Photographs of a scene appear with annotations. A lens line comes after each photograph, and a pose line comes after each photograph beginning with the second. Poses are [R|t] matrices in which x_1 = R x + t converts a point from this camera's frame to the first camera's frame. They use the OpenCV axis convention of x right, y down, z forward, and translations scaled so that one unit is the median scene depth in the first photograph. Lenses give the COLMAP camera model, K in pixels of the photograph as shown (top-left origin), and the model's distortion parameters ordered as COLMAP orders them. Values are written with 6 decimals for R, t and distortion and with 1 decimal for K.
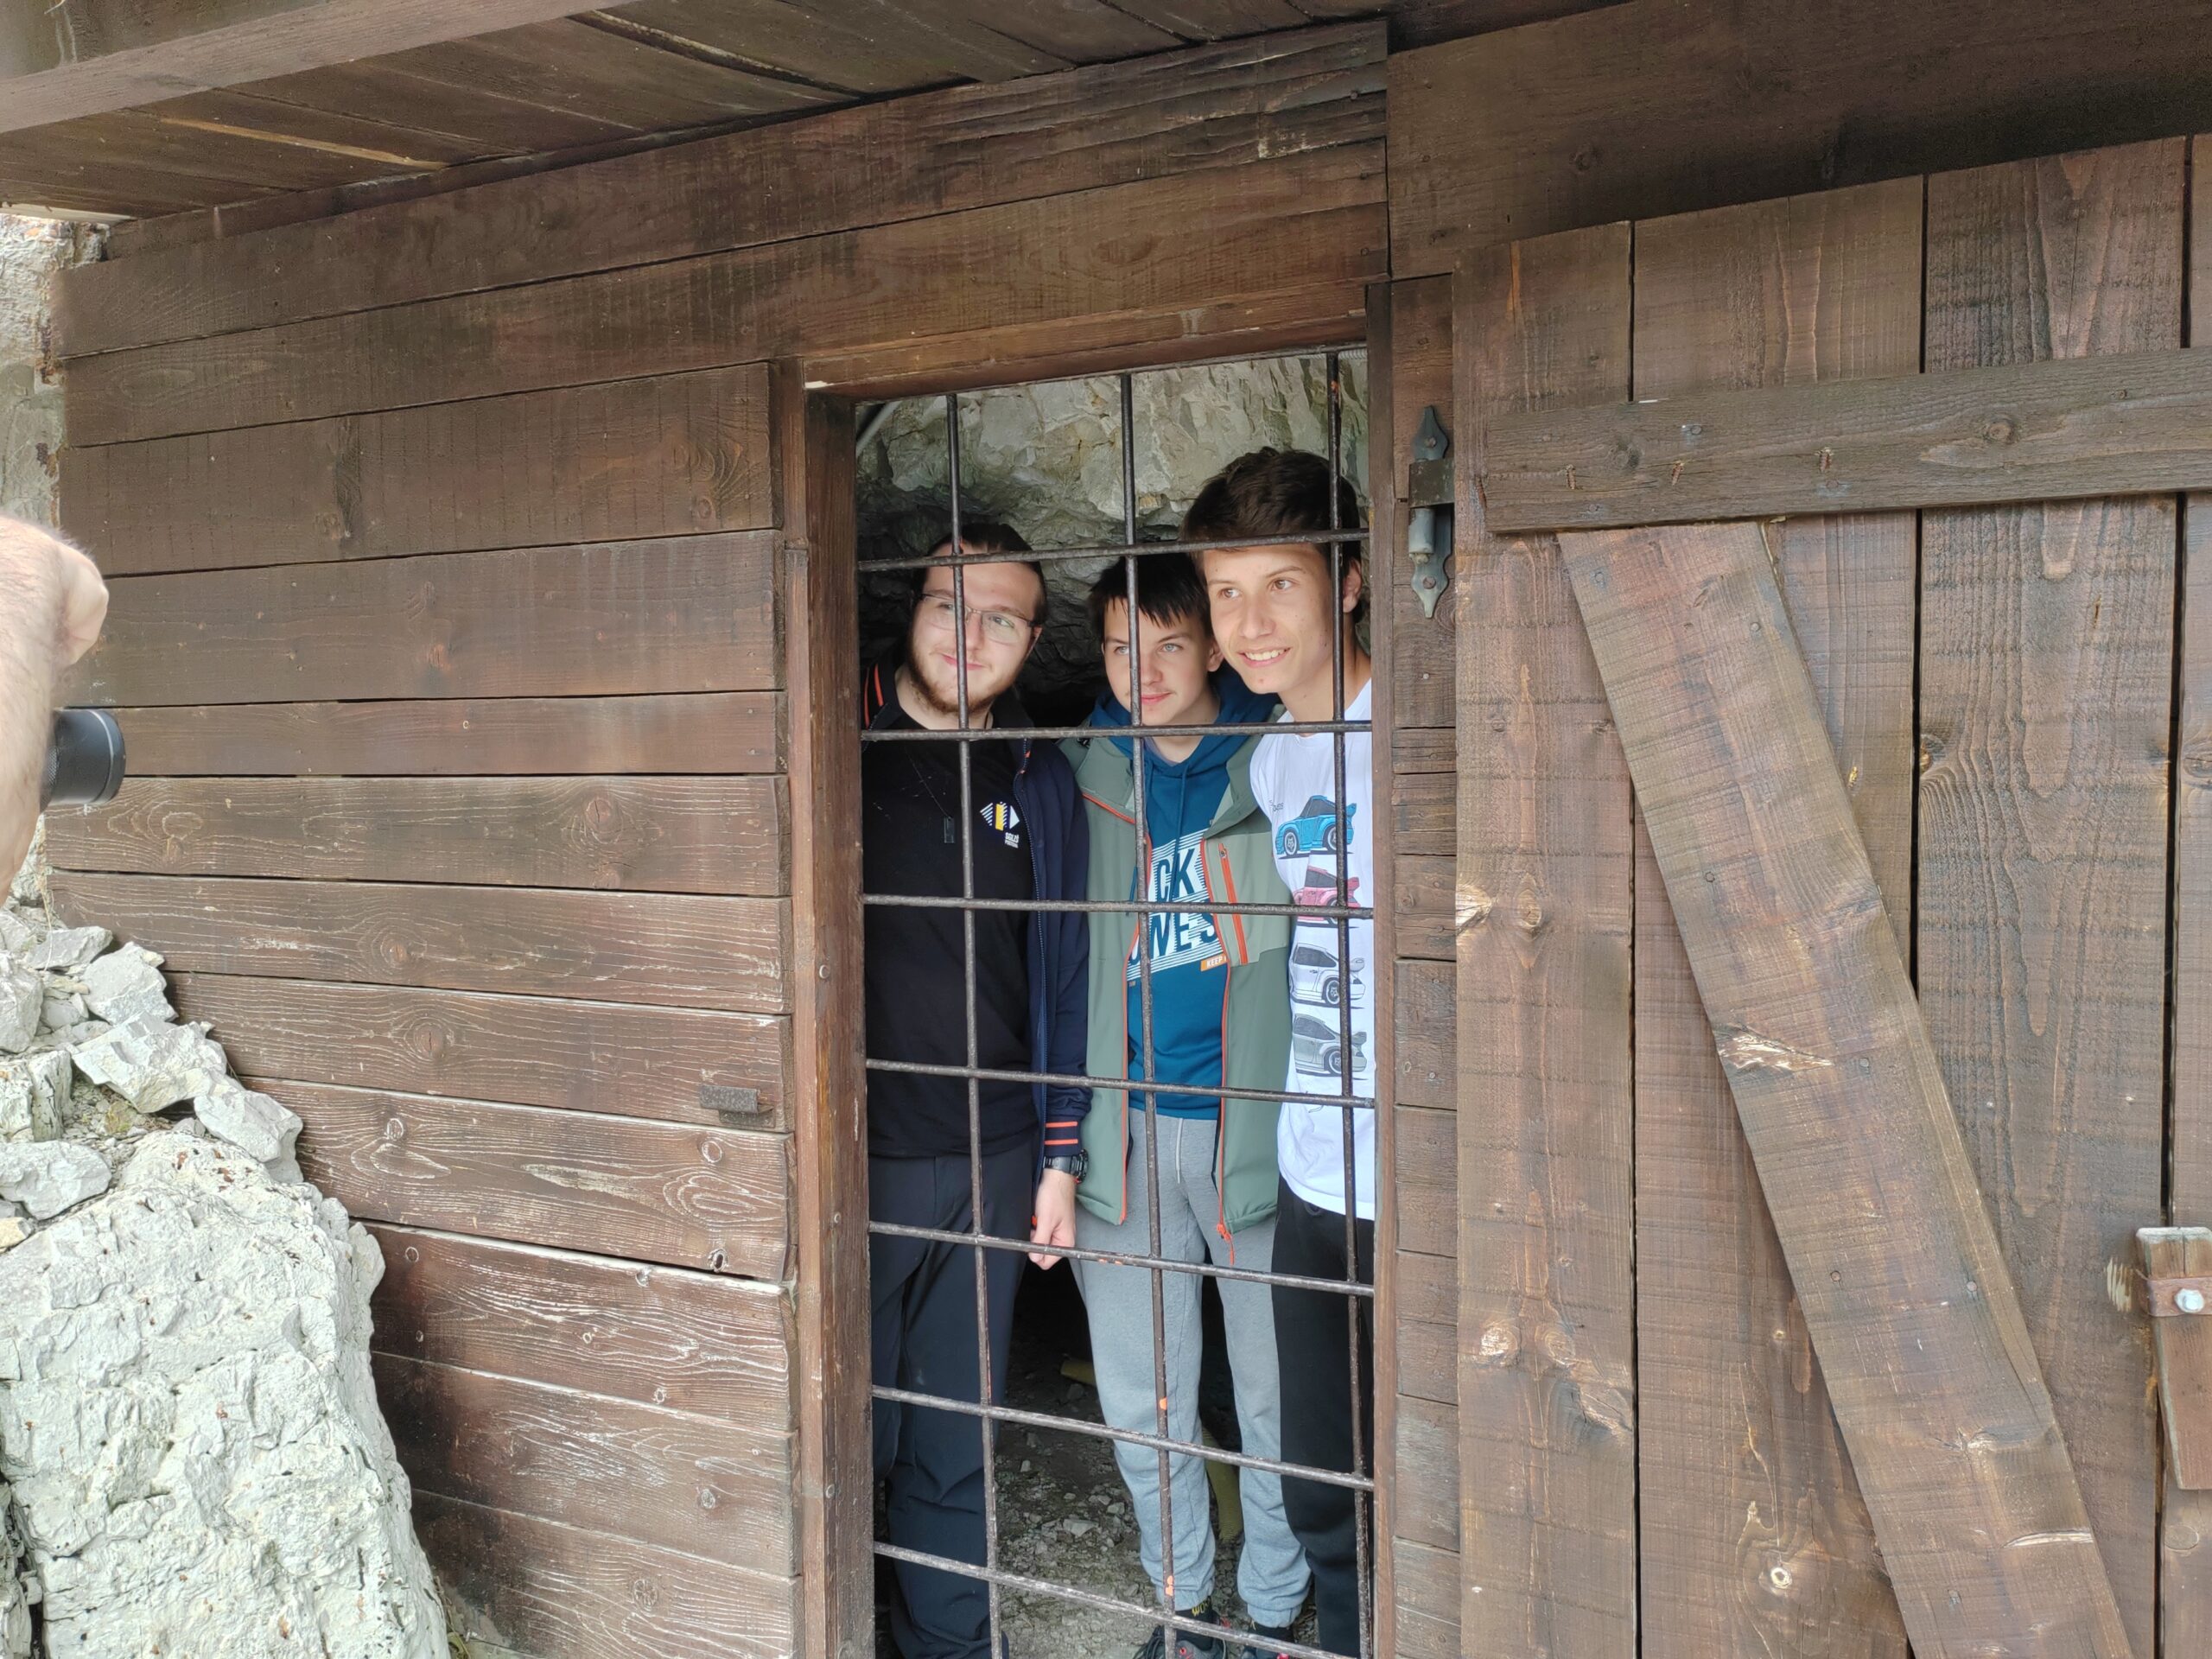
lens RADIAL K [[1715.3, 0, 1112.2], [0, 1715.3, 815.4], [0, 0, 1]] dist [0.057174, -0.026768]
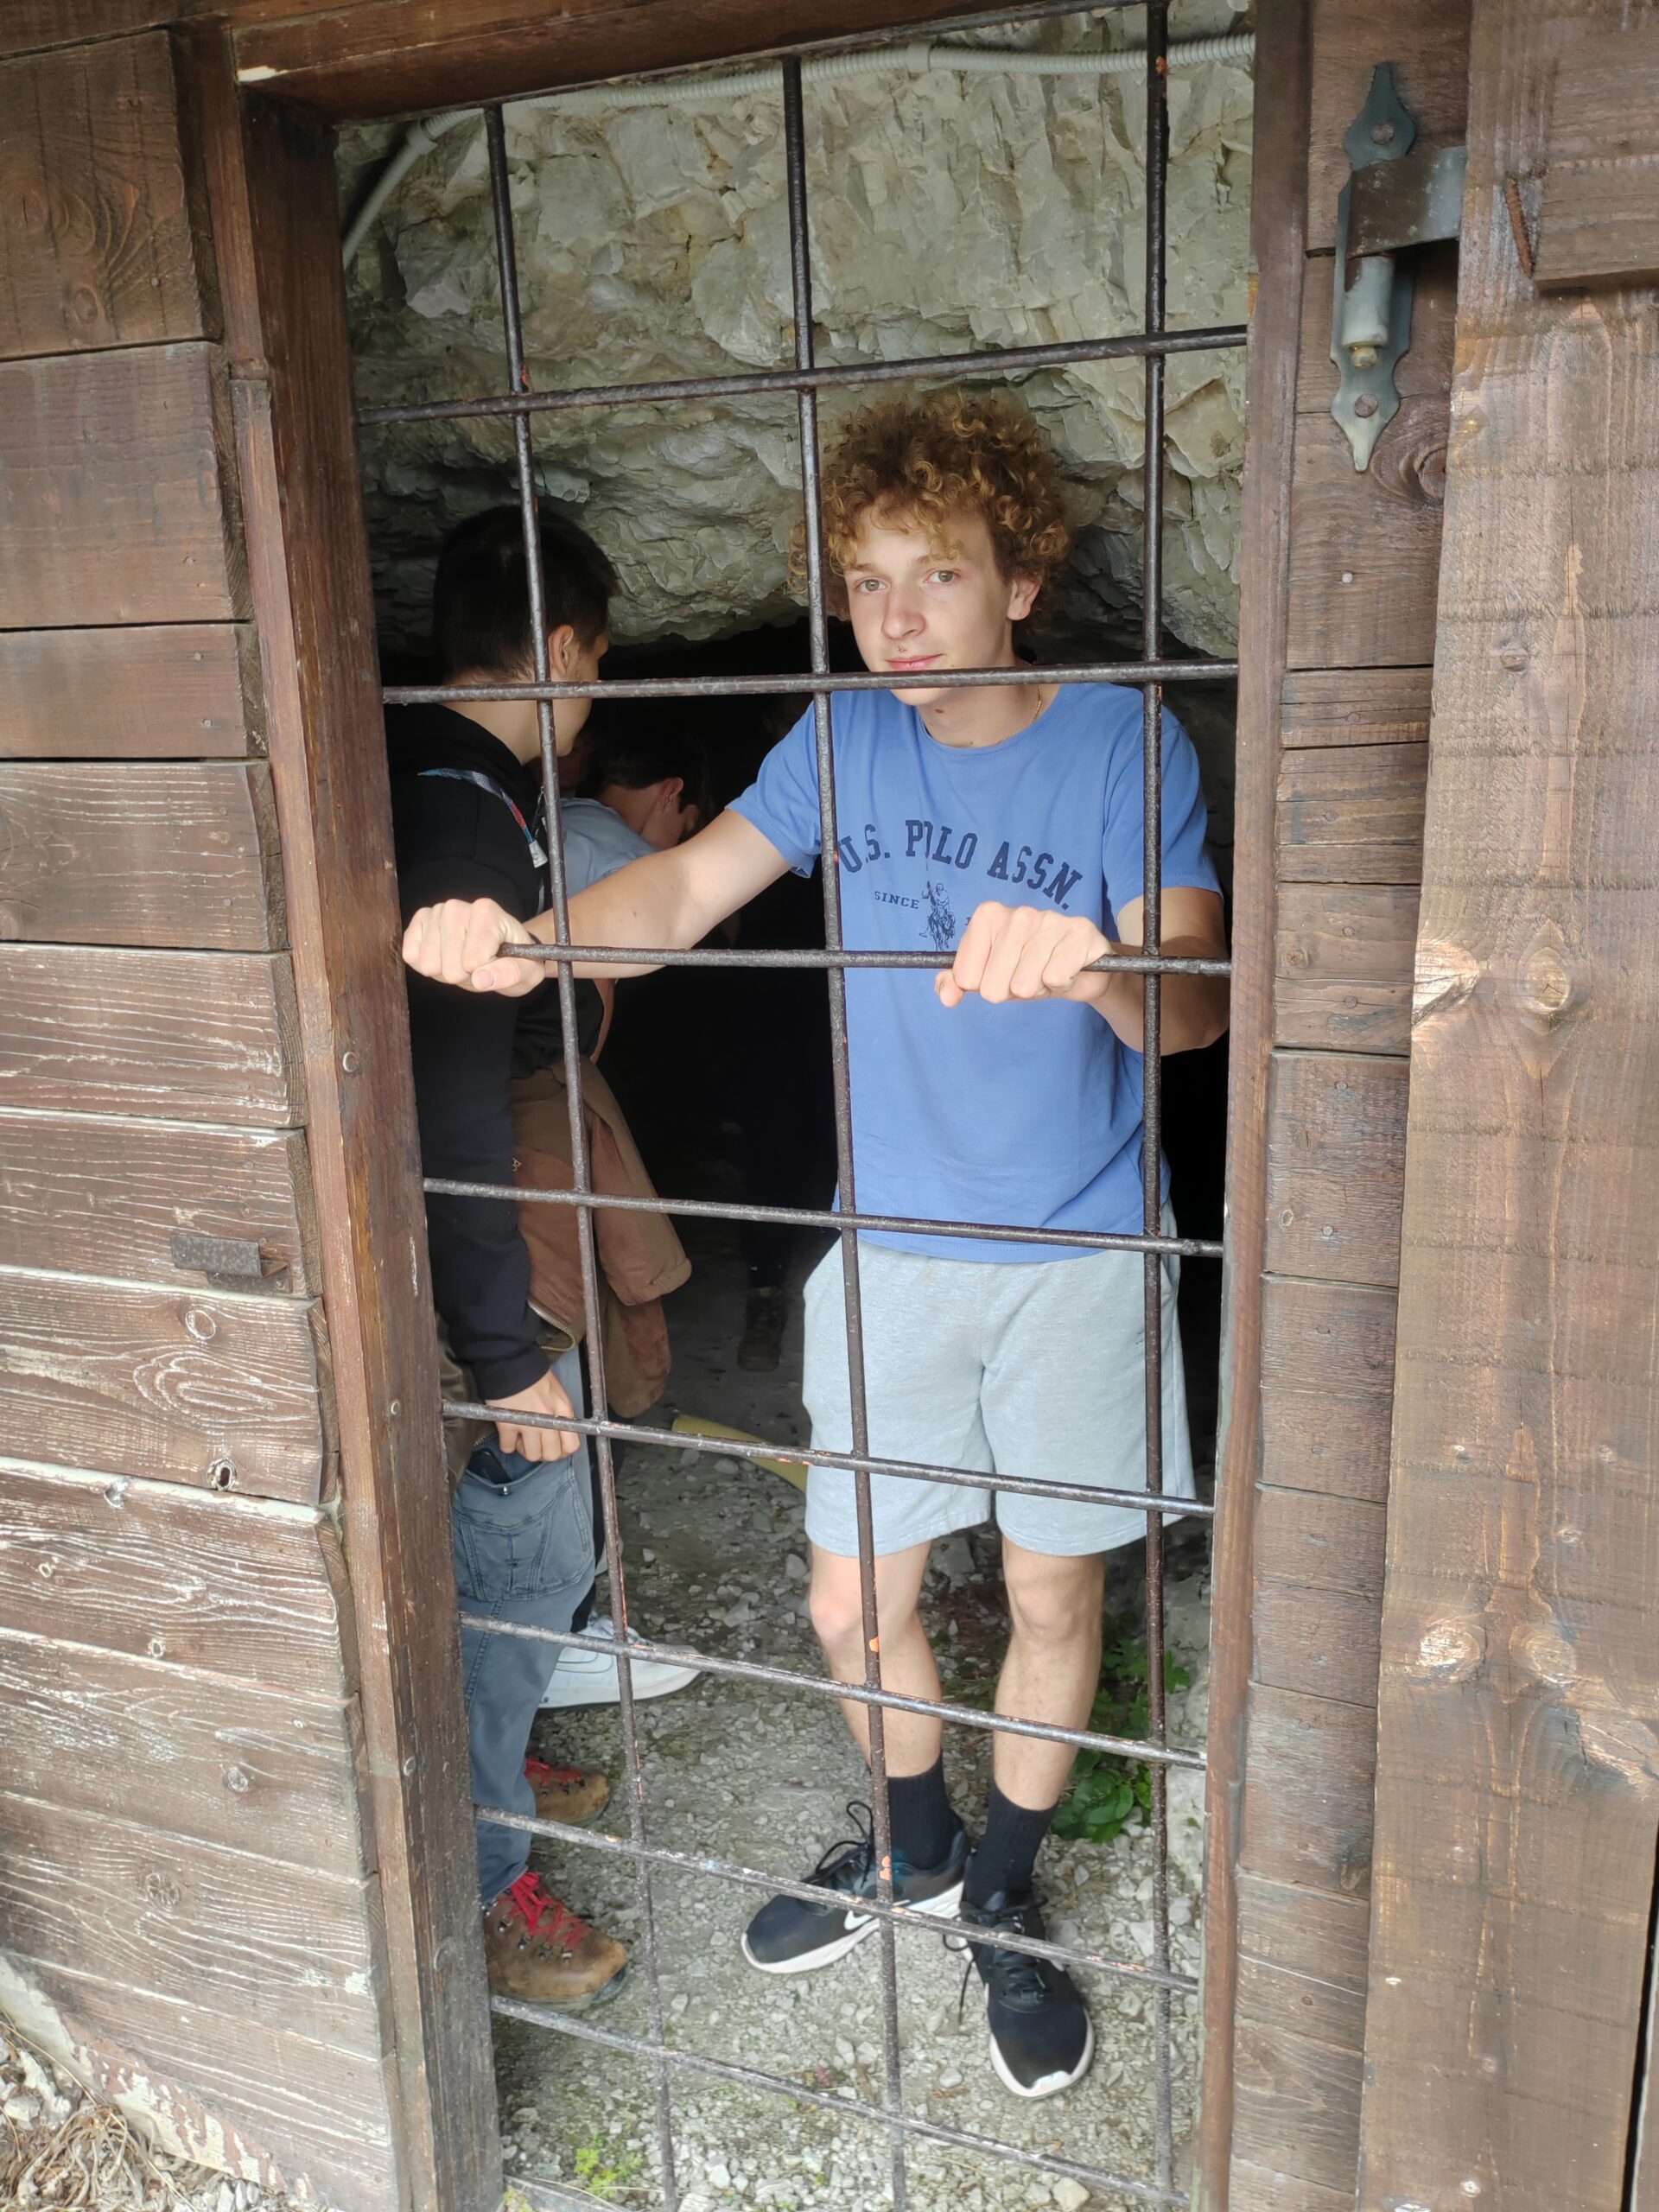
lens RADIAL K [[1715.3, 0, 848.7], [0, 1715.3, 1106.7], [0, 0, 1]] dist [0.057174, -0.026768]
pose [[0.994594, -0.035445, 0.097599, -0.041542], [0.016638, 0.982190, 0.187154, -0.013439], [-0.102494, -0.184519, 0.977470, 0.325834]]
